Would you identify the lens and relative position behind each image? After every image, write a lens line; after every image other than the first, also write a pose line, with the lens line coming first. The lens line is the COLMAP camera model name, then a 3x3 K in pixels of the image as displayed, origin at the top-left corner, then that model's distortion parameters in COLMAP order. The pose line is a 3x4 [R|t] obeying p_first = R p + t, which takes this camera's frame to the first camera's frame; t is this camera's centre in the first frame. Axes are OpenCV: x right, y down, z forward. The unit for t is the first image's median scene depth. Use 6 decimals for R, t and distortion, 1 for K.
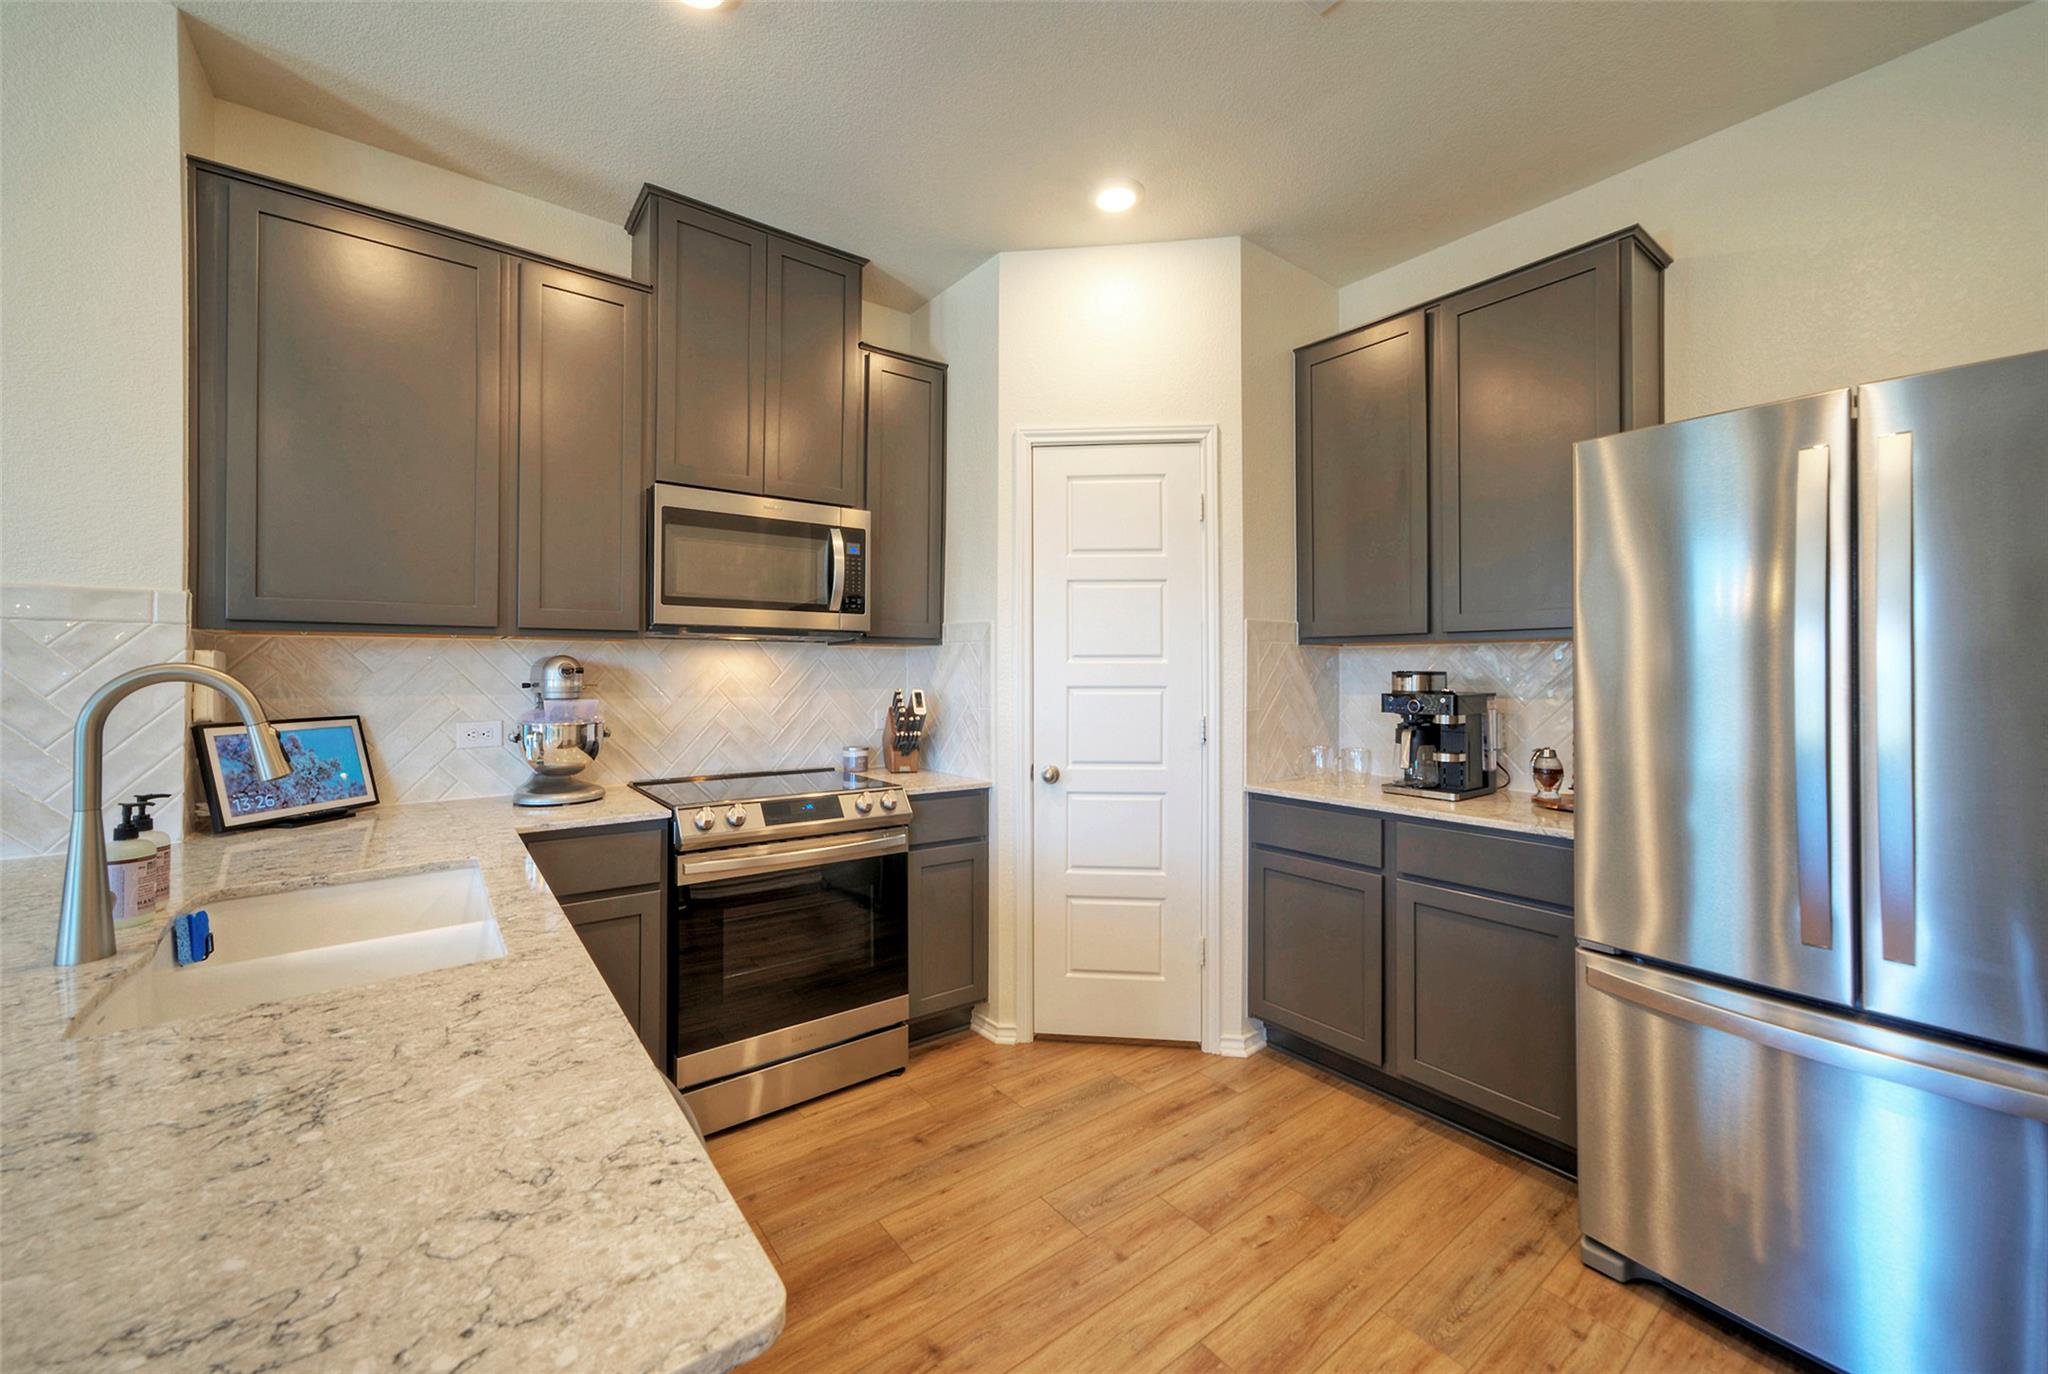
lens RADIAL K [[779.3, 0, 1009.2], [0, 779.3, 665.1], [0, 0, 1]] dist [0.004303, 0.000921]
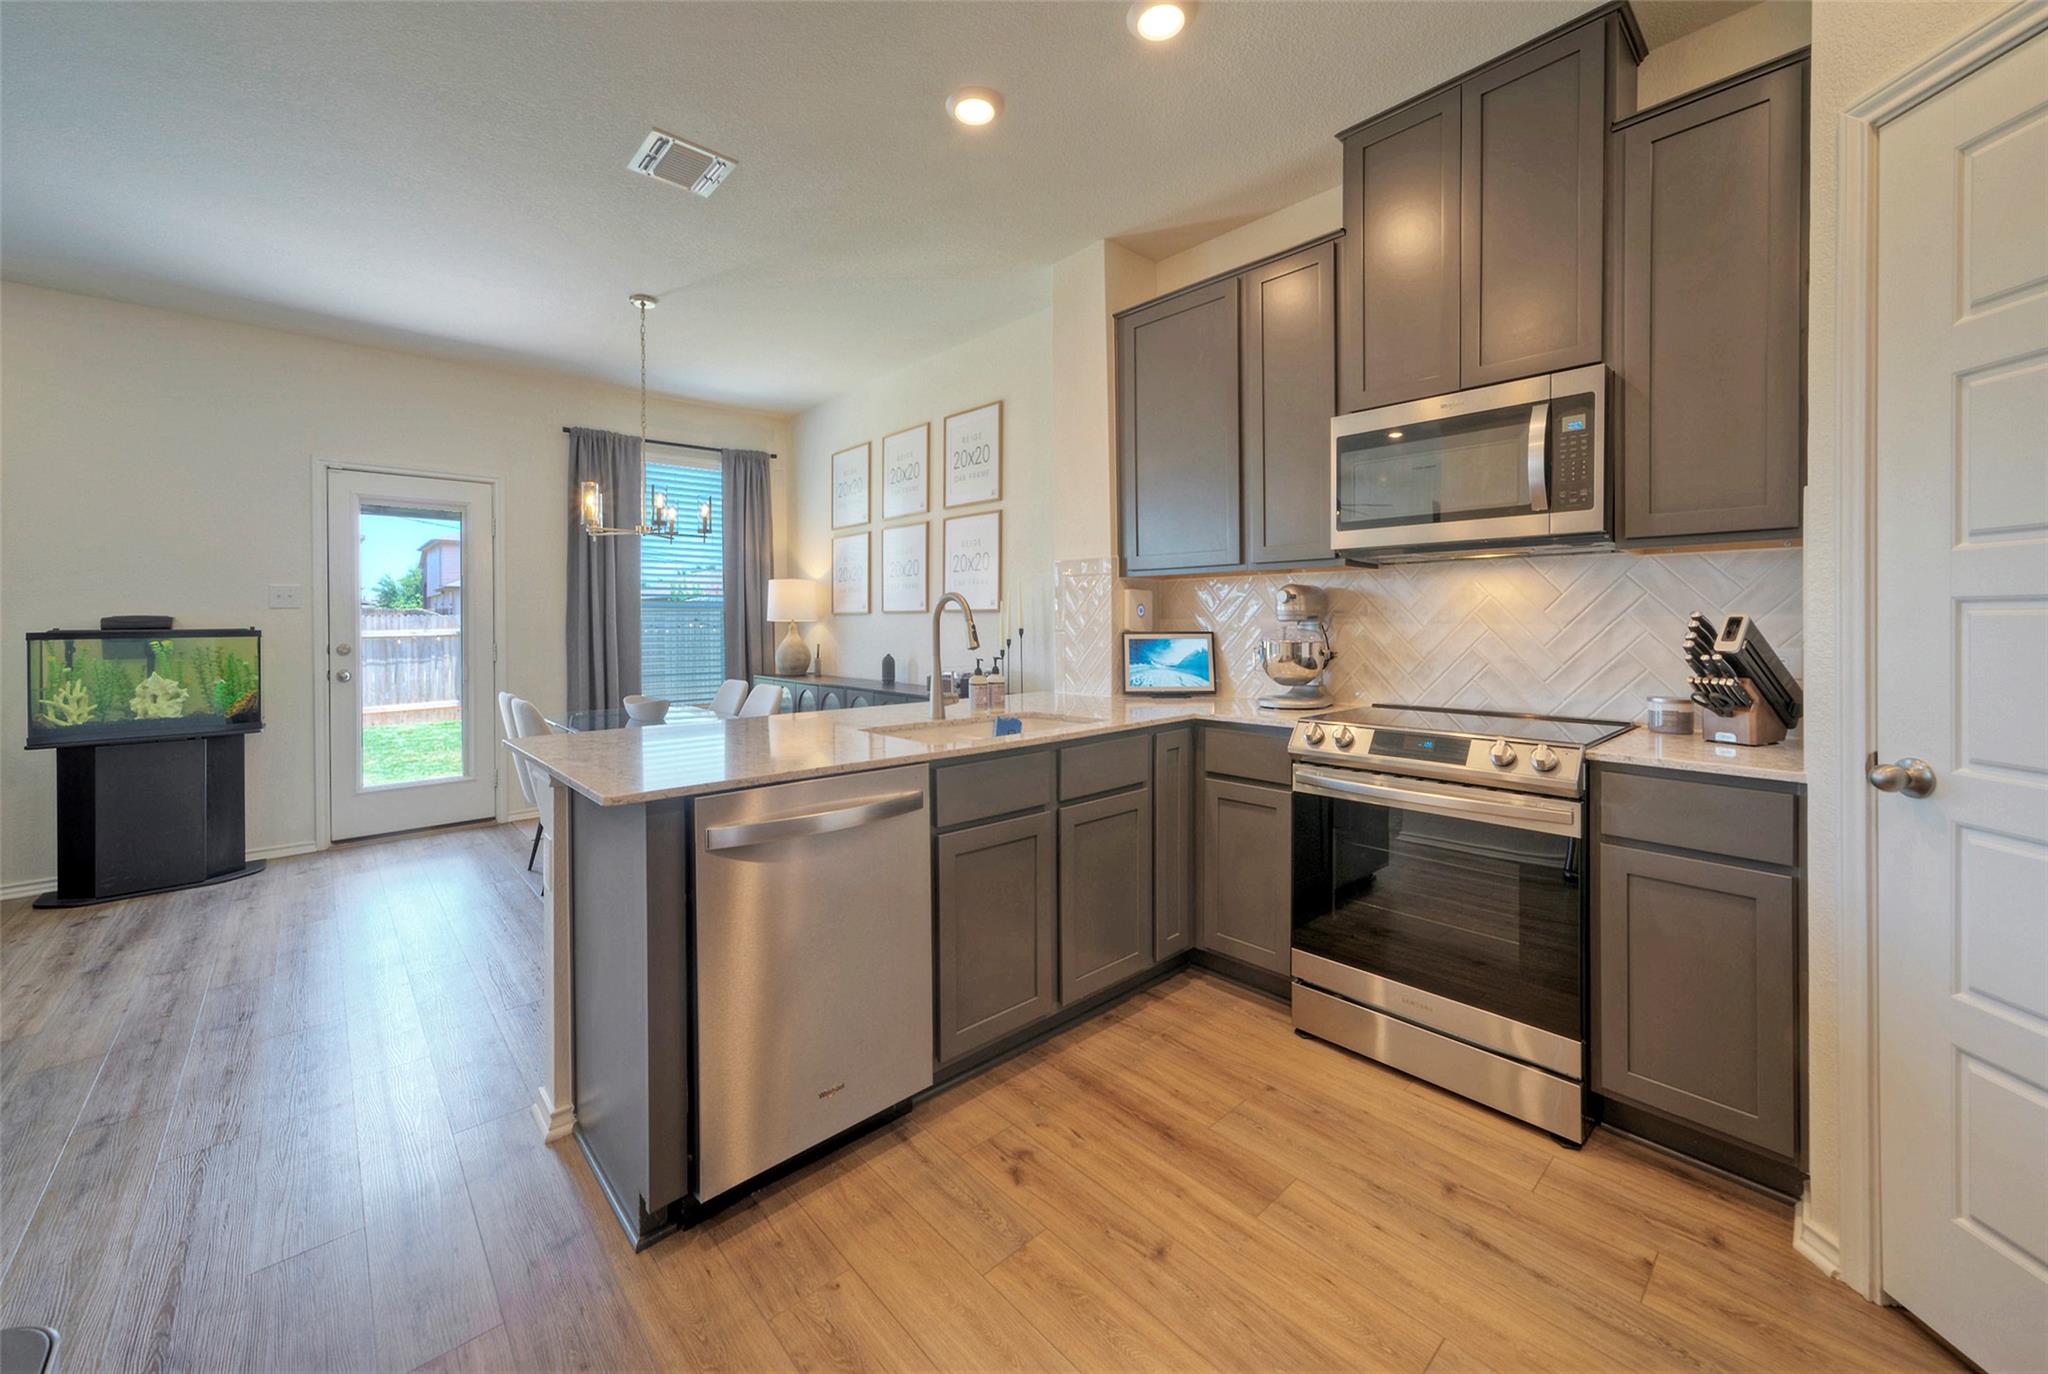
lens RADIAL K [[779.3, 0, 1006.5], [0, 779.3, 619.8], [0, 0, 1]] dist [0.004303, 0.000921]
pose [[0.095521, -0.001975, -0.995425, 0.524185], [0.009739, 0.999952, -0.001049, 0.036445], [0.995380, -0.009594, 0.095536, 0.422366]]
